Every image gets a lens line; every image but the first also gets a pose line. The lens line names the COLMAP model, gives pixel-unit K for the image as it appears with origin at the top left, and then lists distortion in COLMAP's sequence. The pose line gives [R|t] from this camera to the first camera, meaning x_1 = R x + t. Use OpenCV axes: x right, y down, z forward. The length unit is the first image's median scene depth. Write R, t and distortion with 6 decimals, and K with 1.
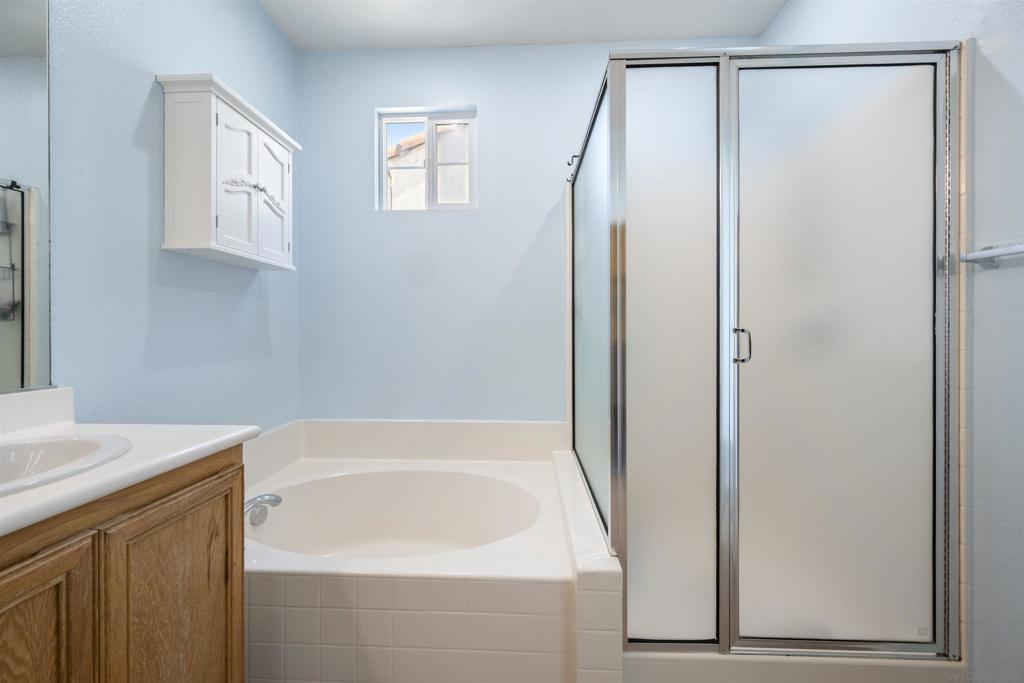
lens RADIAL K [[401.6, 0, 508.8], [0, 401.6, 328.6], [0, 0, 1]] dist [0.000409, 0.000063]
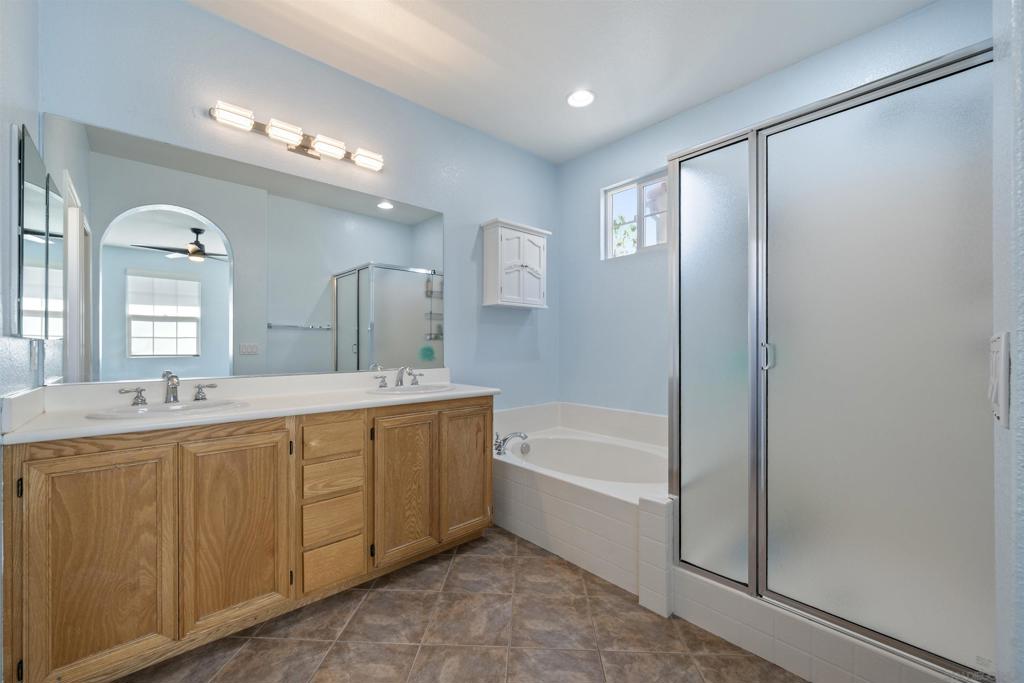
lens RADIAL K [[403.0, 0, 512.0], [0, 403.0, 341.5], [0, 0, 1]] dist [-0.000457, -0.000287]
pose [[0.700103, -0.009113, -0.713984, 0.643489], [0.004632, 0.999955, -0.008221, 0.003465], [0.714027, 0.002448, 0.700114, -0.310537]]
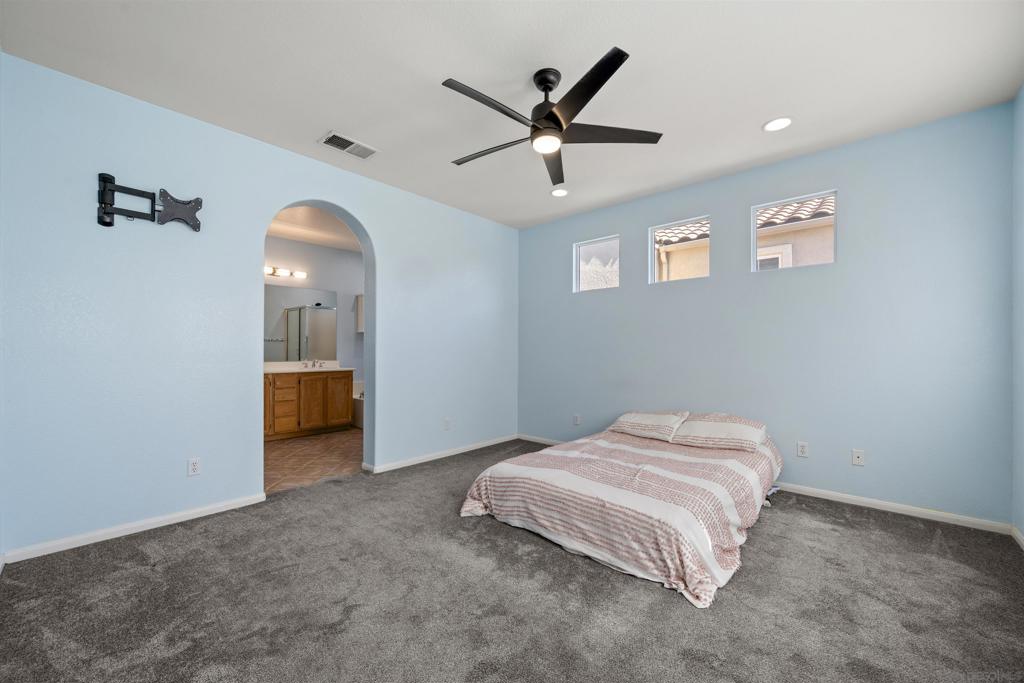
lens RADIAL K [[403.0, 0, 512.0], [0, 403.0, 341.5], [0, 0, 1]] dist [-0.000457, -0.000287]
pose [[0.764393, -0.009074, -0.644687, 2.990879], [0.002694, 0.999937, -0.010879, -0.031382], [0.644745, 0.006579, 0.764369, -1.184369]]
